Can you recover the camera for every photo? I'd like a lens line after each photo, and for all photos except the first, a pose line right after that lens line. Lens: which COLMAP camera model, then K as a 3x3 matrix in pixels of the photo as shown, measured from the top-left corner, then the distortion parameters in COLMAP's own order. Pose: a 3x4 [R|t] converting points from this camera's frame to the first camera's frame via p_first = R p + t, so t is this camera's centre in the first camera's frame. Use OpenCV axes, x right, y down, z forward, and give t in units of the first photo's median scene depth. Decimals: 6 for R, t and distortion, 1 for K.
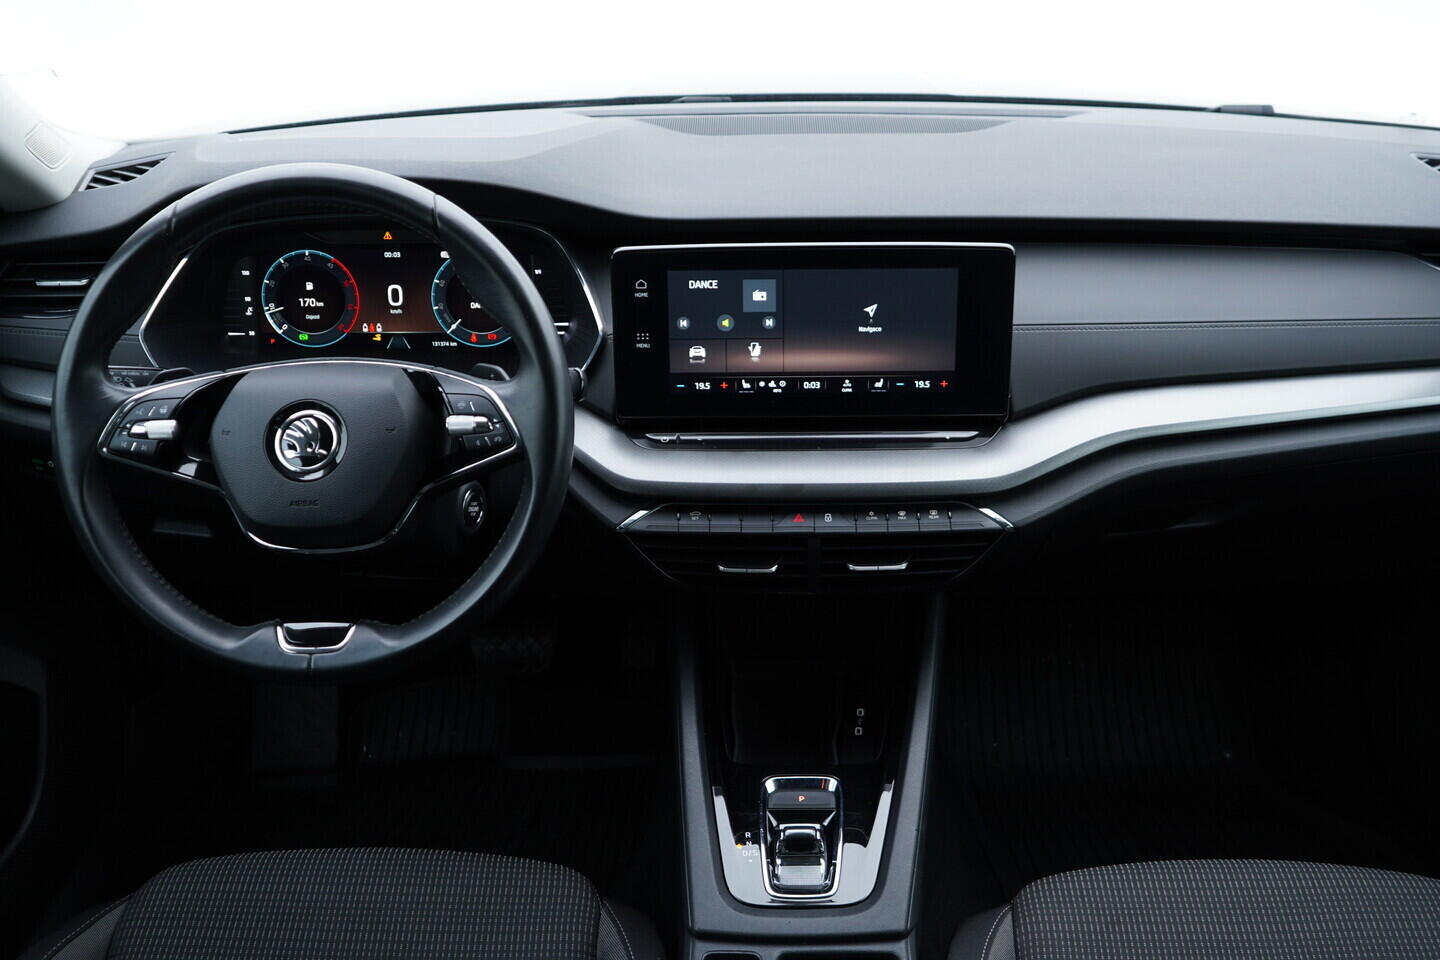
lens RADIAL K [[1506.1, 0, 720.0], [0, 1506.1, 480.0], [0, 0, 1]] dist [-0.009079, 0.045455]
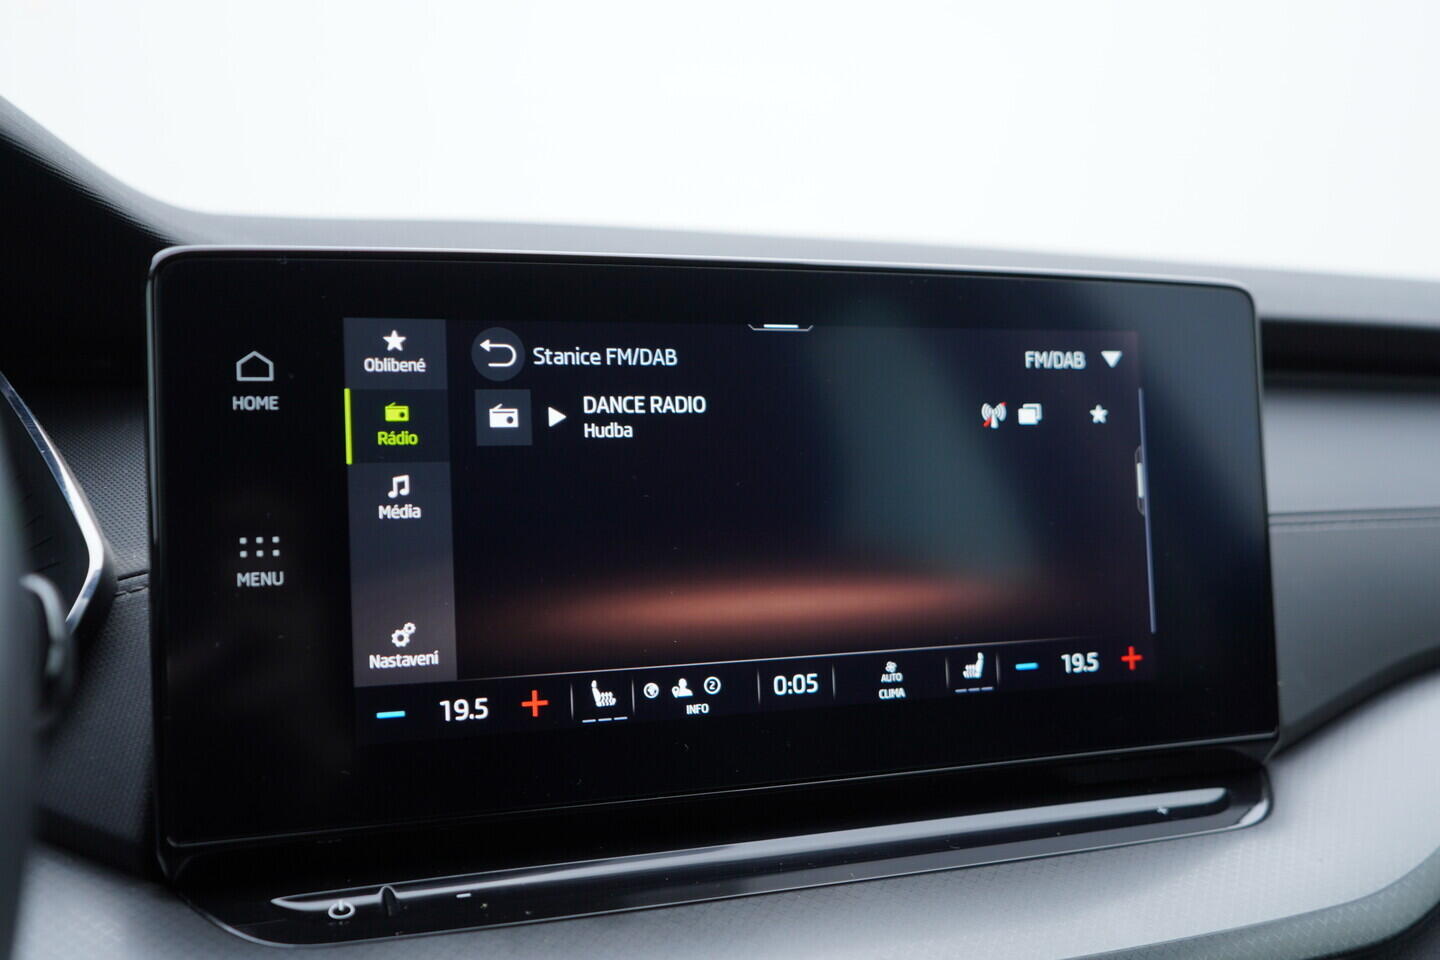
lens RADIAL K [[1506.1, 0, 720.0], [0, 1506.1, 480.0], [0, 0, 1]] dist [-0.009079, 0.045455]
pose [[0.925243, -0.004705, 0.379346, -0.079188], [0.149039, 0.924038, -0.352053, 0.009037], [-0.348874, 0.382271, 0.855661, 0.711703]]
